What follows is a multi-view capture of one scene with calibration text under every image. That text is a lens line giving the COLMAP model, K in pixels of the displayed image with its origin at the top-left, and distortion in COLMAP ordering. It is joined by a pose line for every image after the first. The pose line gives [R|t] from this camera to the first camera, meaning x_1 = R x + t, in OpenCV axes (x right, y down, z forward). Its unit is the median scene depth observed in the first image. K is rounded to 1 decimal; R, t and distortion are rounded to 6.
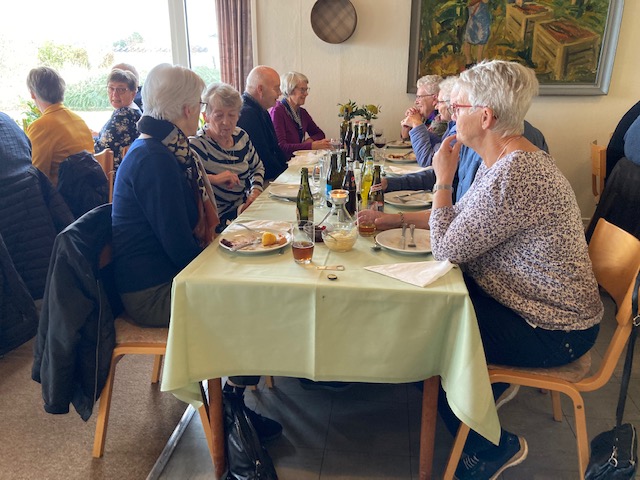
lens RADIAL K [[529.5, 0, 319.6], [0, 529.5, 236.1], [0, 0, 1]] dist [0.016229, -0.003332]
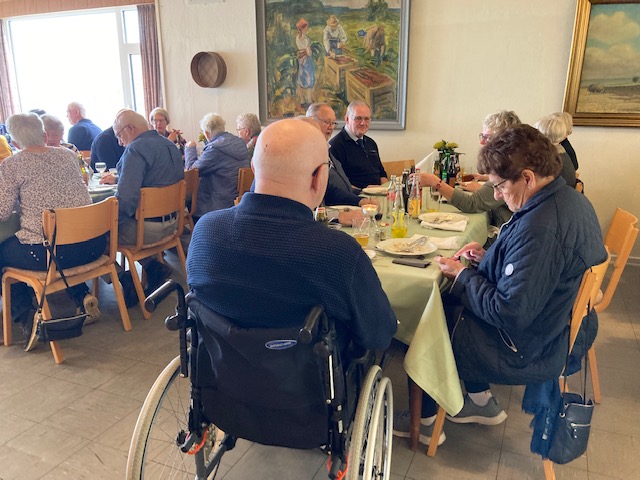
lens RADIAL K [[529.5, 0, 319.0], [0, 529.5, 239.4], [0, 0, 1]] dist [0.016229, -0.003332]
pose [[0.954428, 0.078066, -0.288051, 0.716391], [-0.097882, 0.993676, -0.055021, 0.057935], [0.281934, 0.080709, 0.956033, -0.153341]]
